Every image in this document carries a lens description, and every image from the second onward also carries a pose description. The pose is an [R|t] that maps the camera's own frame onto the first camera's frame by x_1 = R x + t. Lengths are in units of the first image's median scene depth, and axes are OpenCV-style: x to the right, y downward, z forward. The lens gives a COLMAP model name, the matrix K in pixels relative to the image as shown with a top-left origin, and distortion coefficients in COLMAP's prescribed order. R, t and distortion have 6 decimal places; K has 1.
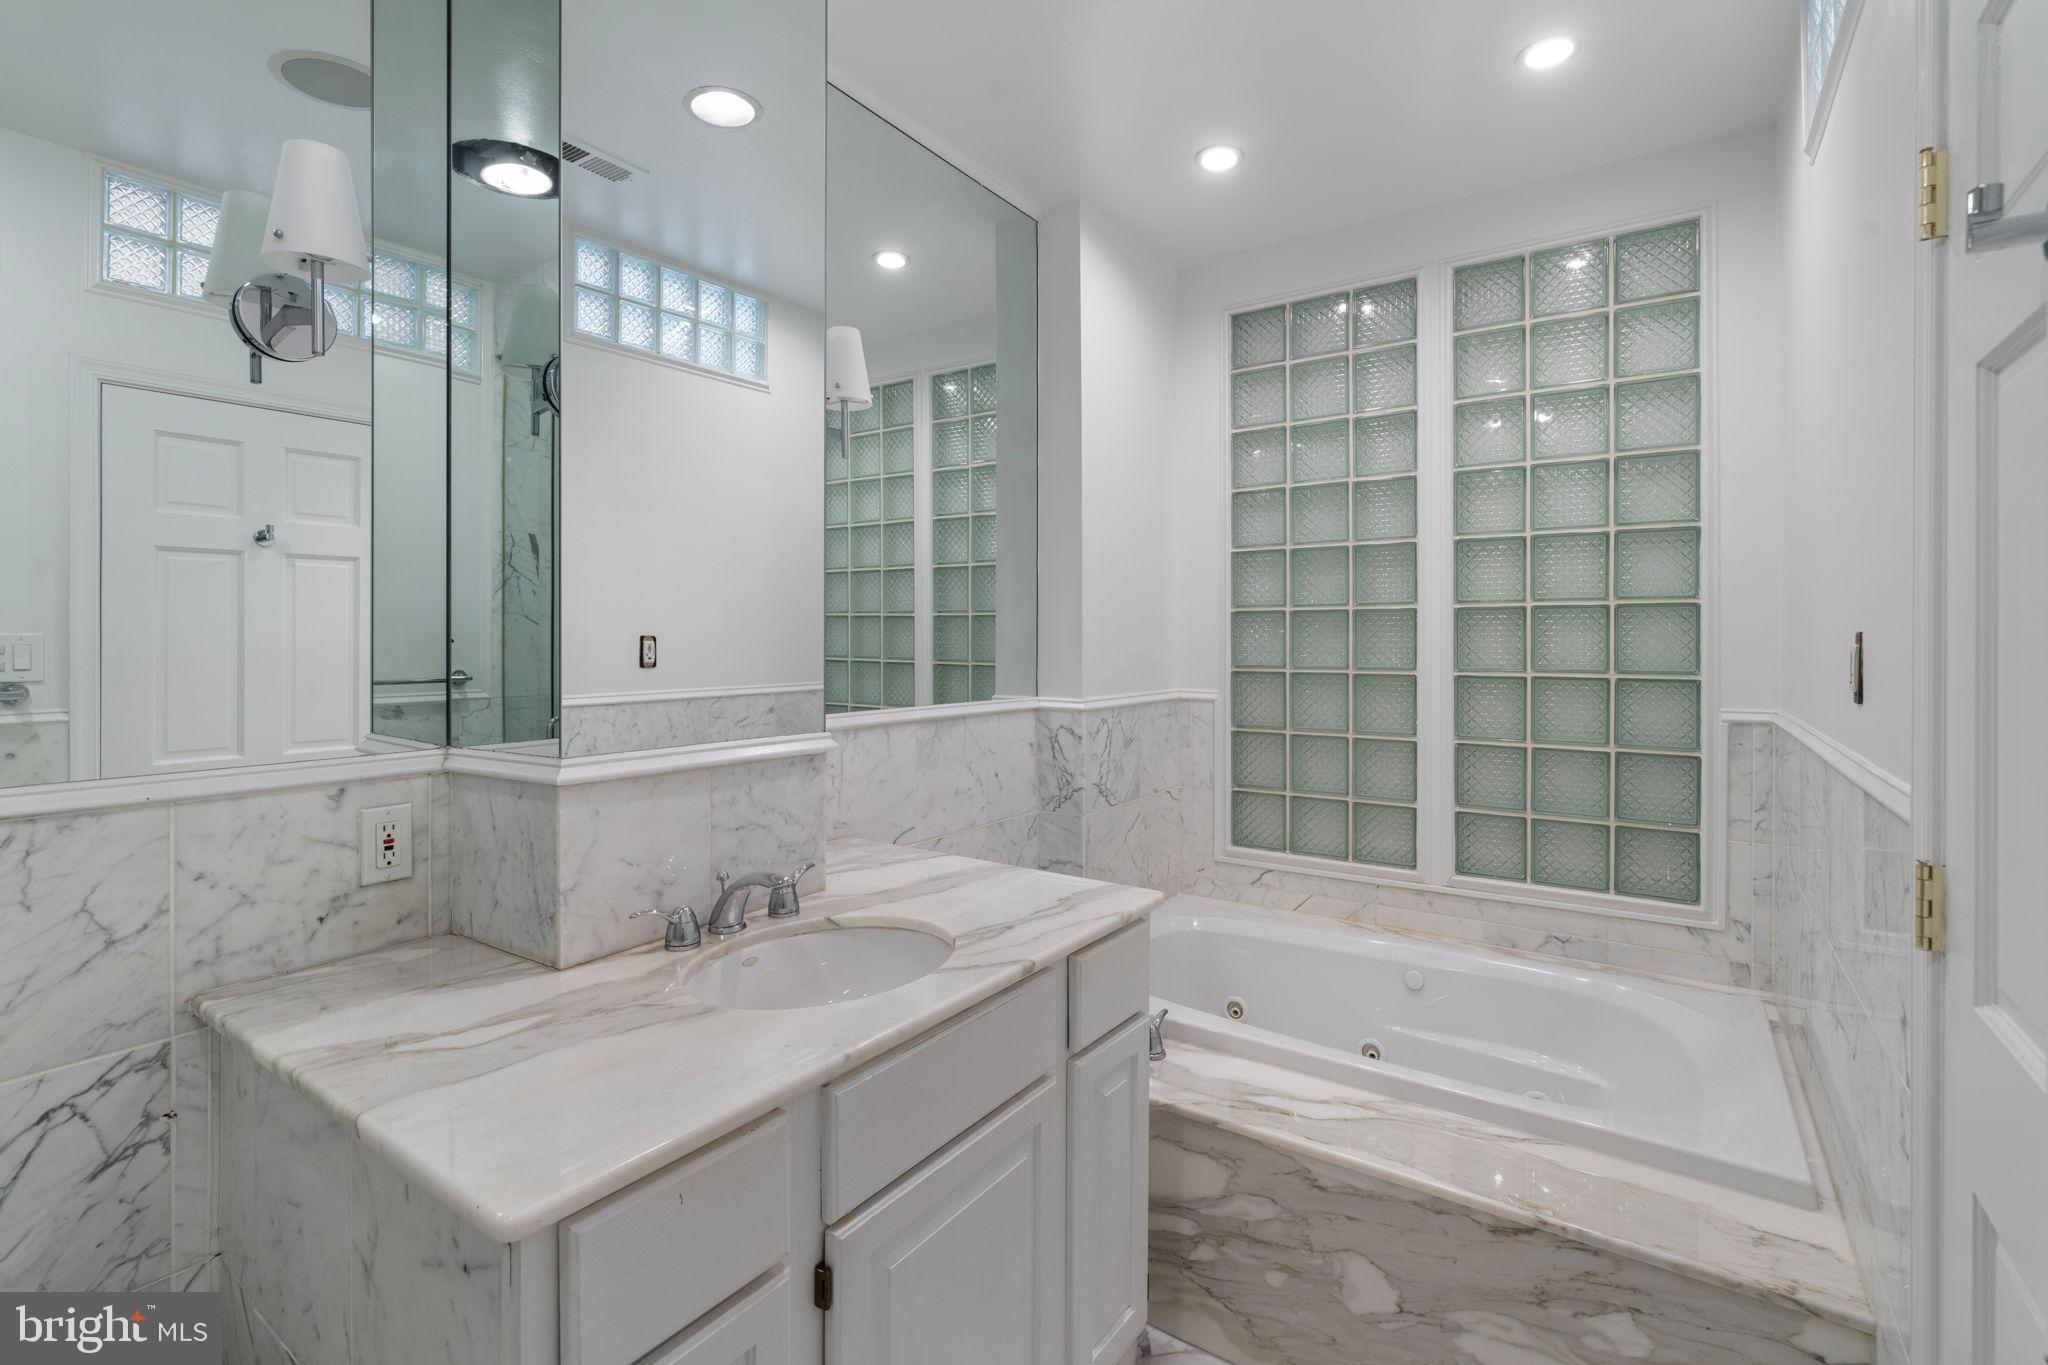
lens RADIAL K [[939.6, 0, 1008.8], [0, 939.6, 672.8], [0, 0, 1]] dist [0.001149, 0.000000]
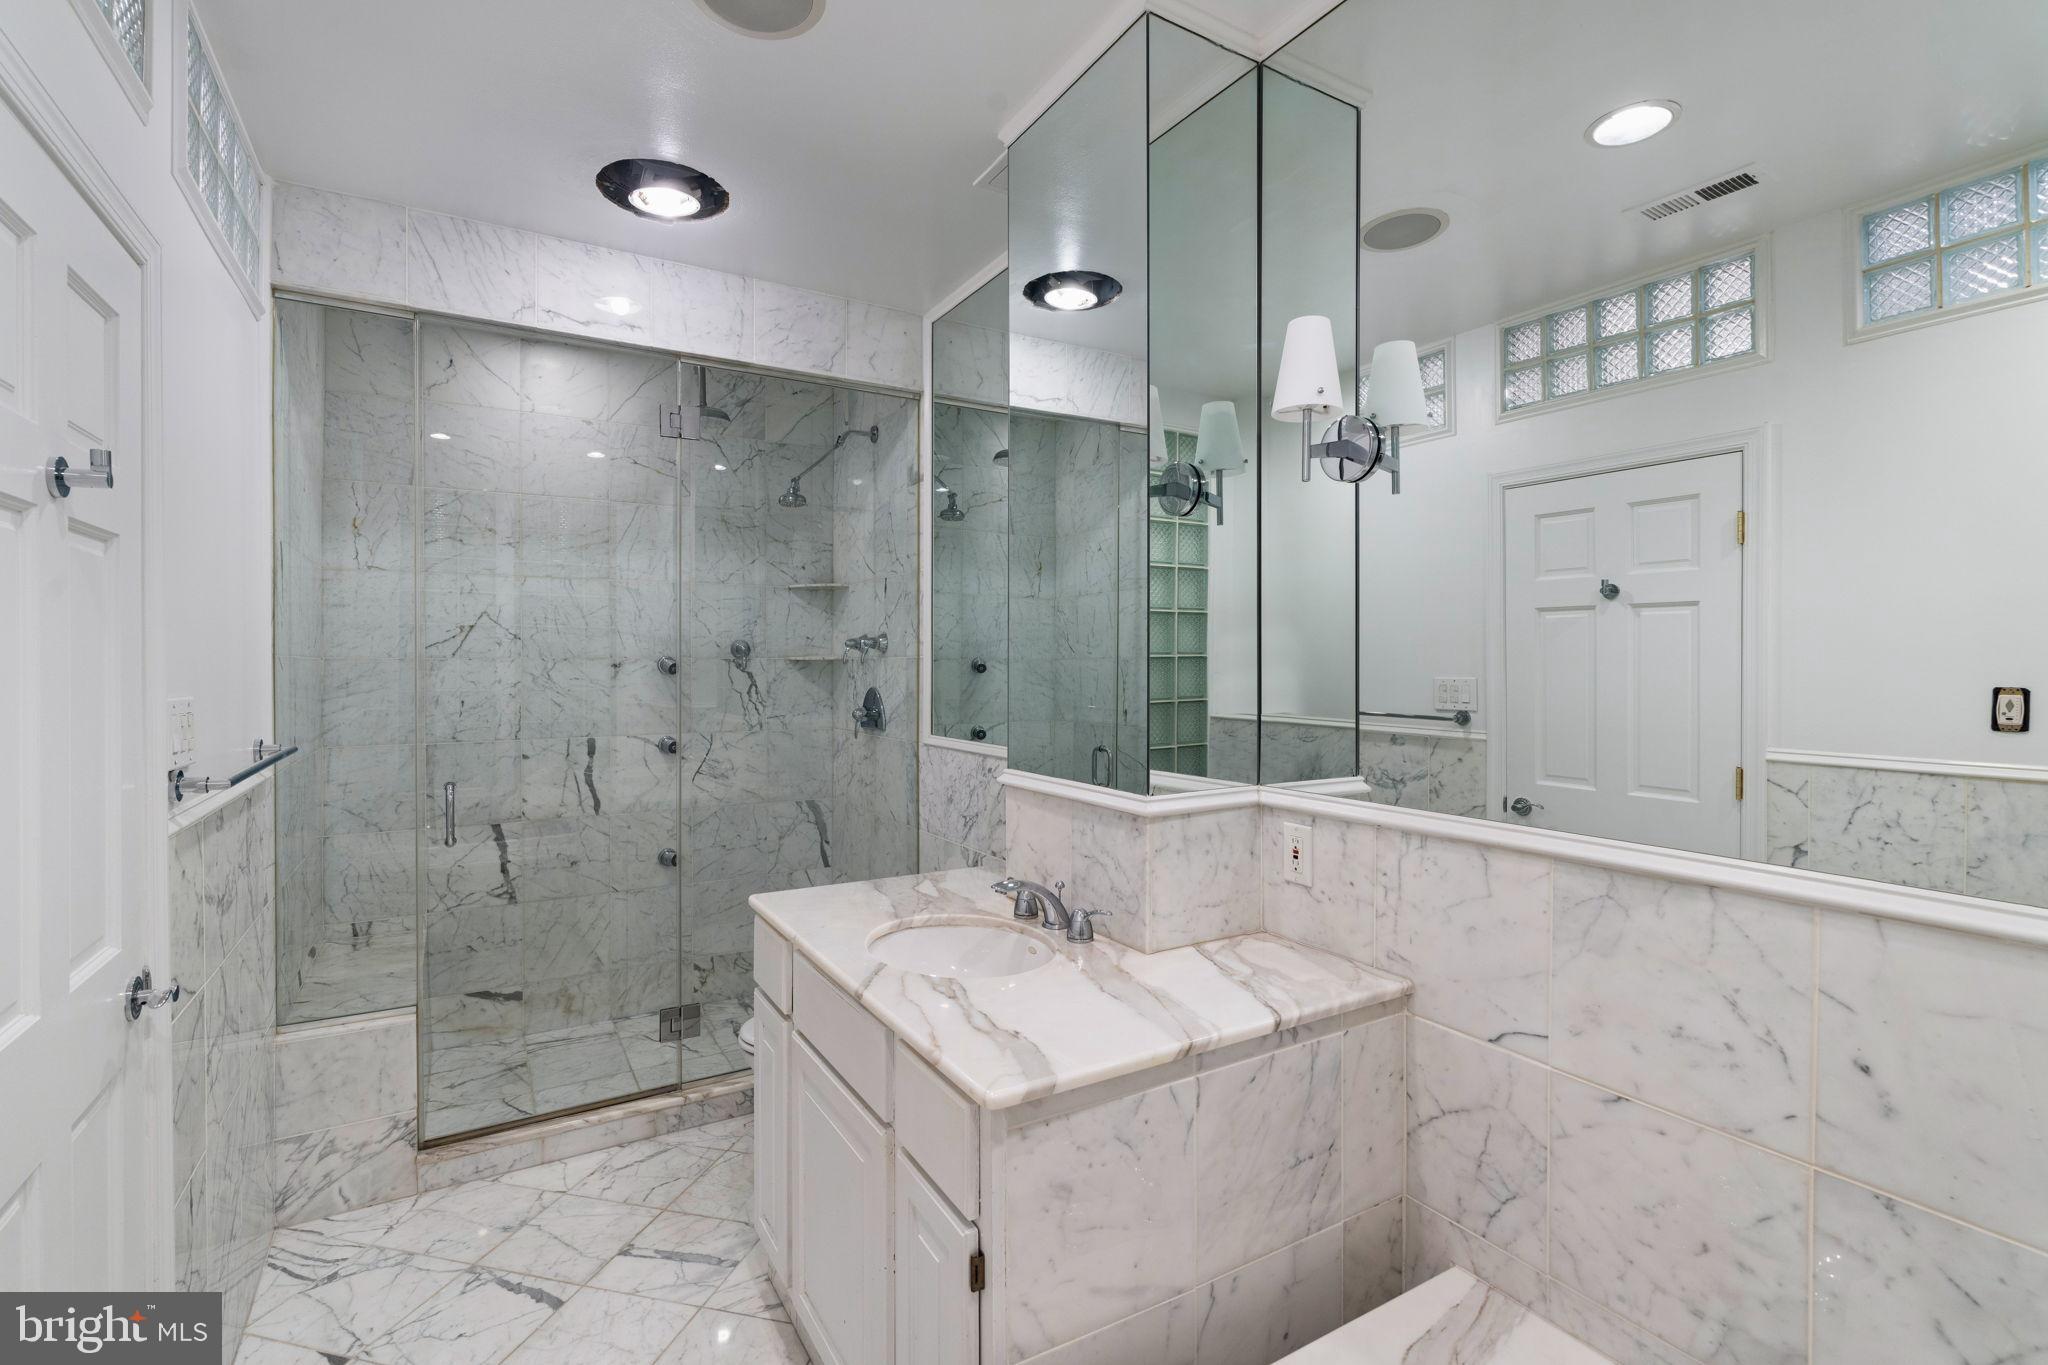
lens RADIAL K [[939.6, 0, 1008.8], [0, 939.6, 672.8], [0, 0, 1]] dist [0.001149, 0.000000]
pose [[-0.433092, 0.012555, -0.901262, 0.575896], [-0.023915, 0.999391, 0.025414, -0.068023], [0.901032, 0.032561, -0.432528, 0.971603]]
